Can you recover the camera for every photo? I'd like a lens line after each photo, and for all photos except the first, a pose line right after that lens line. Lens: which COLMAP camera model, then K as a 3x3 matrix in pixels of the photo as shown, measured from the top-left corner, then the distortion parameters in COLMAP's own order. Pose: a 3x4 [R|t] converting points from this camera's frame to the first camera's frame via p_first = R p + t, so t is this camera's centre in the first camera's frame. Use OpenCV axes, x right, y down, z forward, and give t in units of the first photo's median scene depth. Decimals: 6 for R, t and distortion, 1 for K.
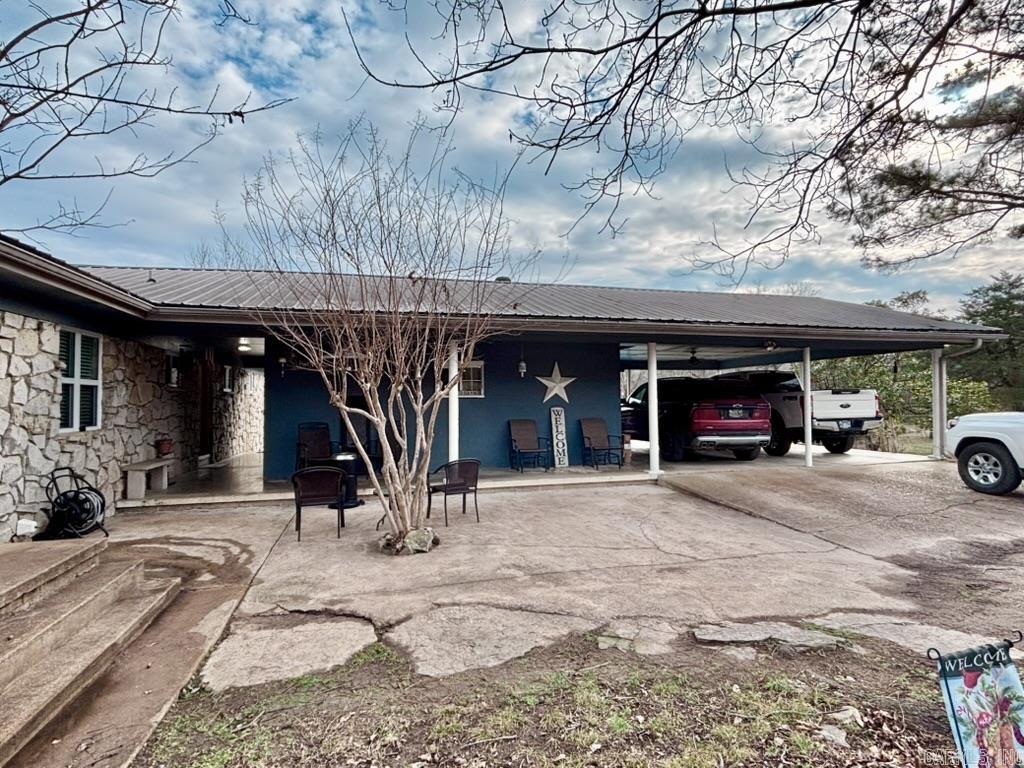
lens RADIAL K [[544.8, 0, 508.8], [0, 544.8, 382.9], [0, 0, 1]] dist [-0.033302, 0.021641]
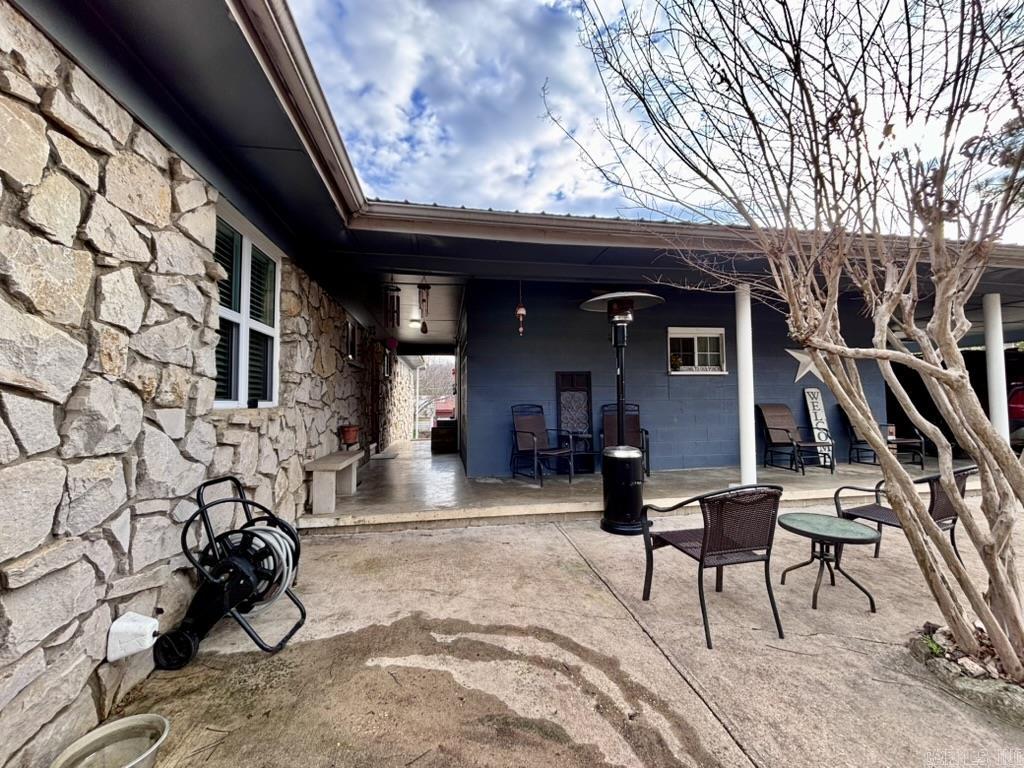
lens RADIAL K [[418.7, 0, 507.1], [0, 418.7, 381.7], [0, 0, 1]] dist [0.000774, 0.000640]
pose [[0.995272, -0.003665, -0.097061, -0.538200], [0.002596, 0.999935, -0.011140, 0.076356], [0.097096, 0.010835, 0.995216, 0.652713]]
